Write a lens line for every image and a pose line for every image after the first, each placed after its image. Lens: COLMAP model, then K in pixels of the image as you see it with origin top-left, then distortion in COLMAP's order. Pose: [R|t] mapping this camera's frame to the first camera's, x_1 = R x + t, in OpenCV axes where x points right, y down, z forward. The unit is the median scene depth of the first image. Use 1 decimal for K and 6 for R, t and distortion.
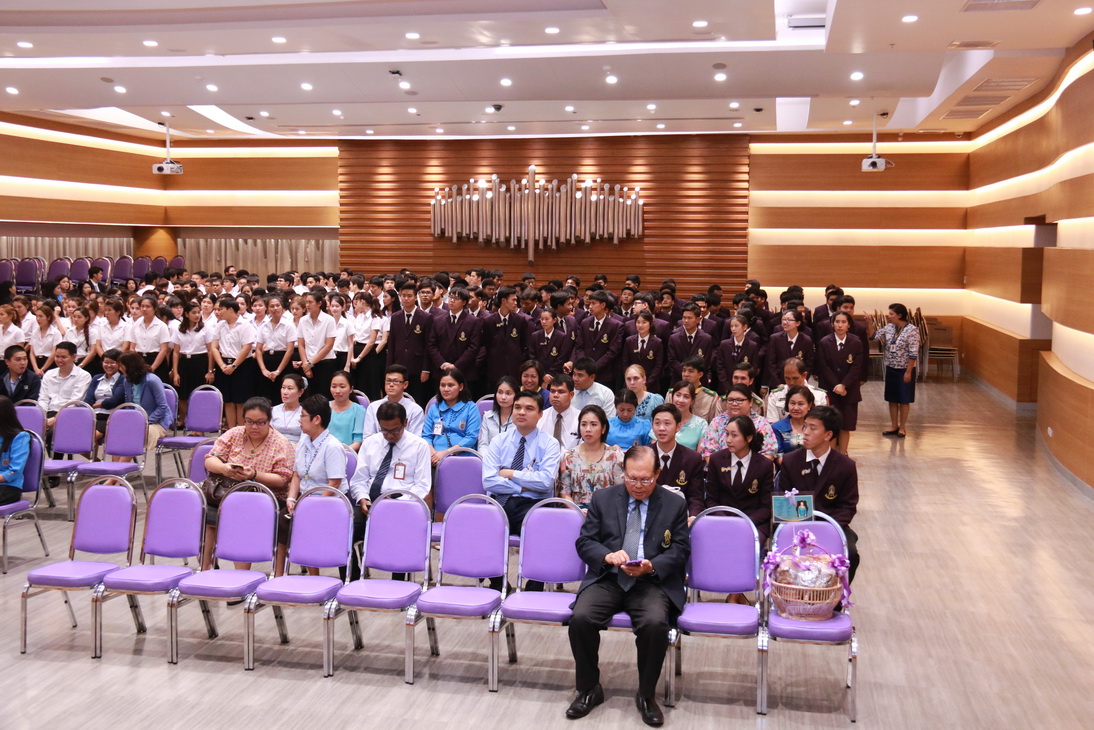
lens RADIAL K [[1124.7, 0, 547.0], [0, 1124.7, 365.0], [0, 0, 1]] dist [-0.028495, 0.380048]
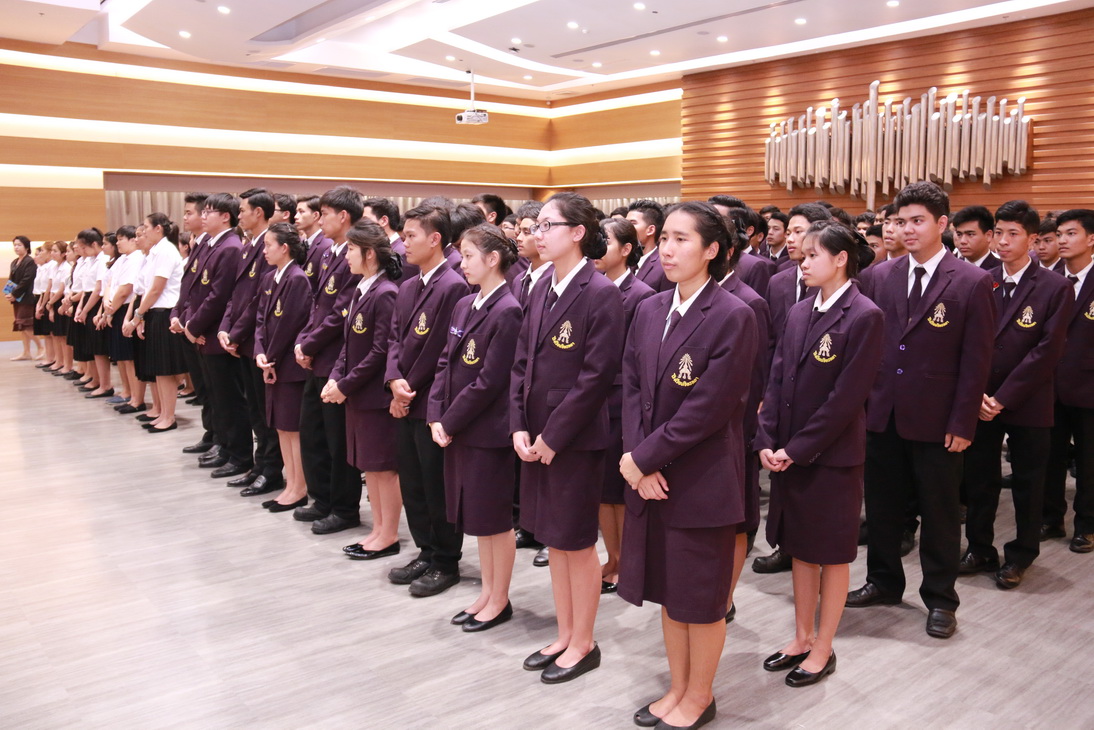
lens RADIAL K [[976.7, 0, 547.0], [0, 976.7, 365.0], [0, 0, 1]] dist [-0.150954, 0.189467]
pose [[0.756667, 0.077870, -0.649147, 0.244415], [-0.061789, 0.996955, 0.047569, -0.007871], [0.650874, 0.004116, 0.759174, 0.379807]]
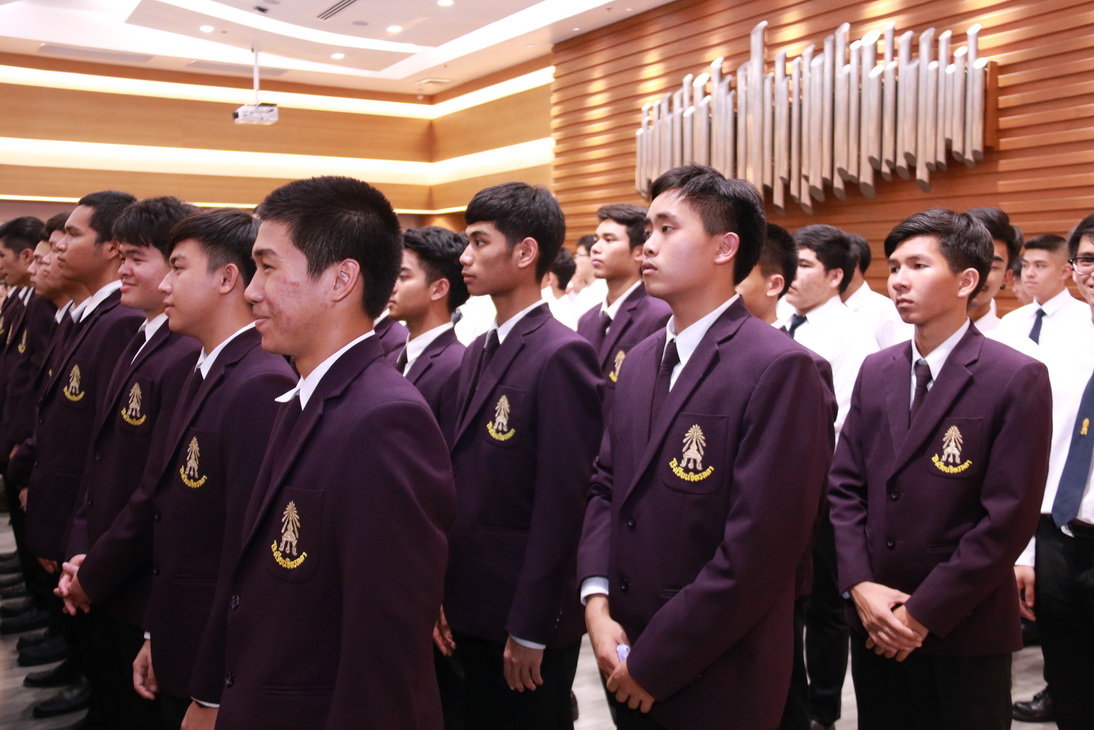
lens RADIAL K [[1124.7, 0, 547.0], [0, 1124.7, 365.0], [0, 0, 1]] dist [-0.028495, 0.380048]
pose [[0.656255, 0.043582, -0.753279, 0.280407], [-0.063240, 0.997995, 0.002645, -0.034167], [0.751884, 0.045901, 0.657696, 0.633585]]
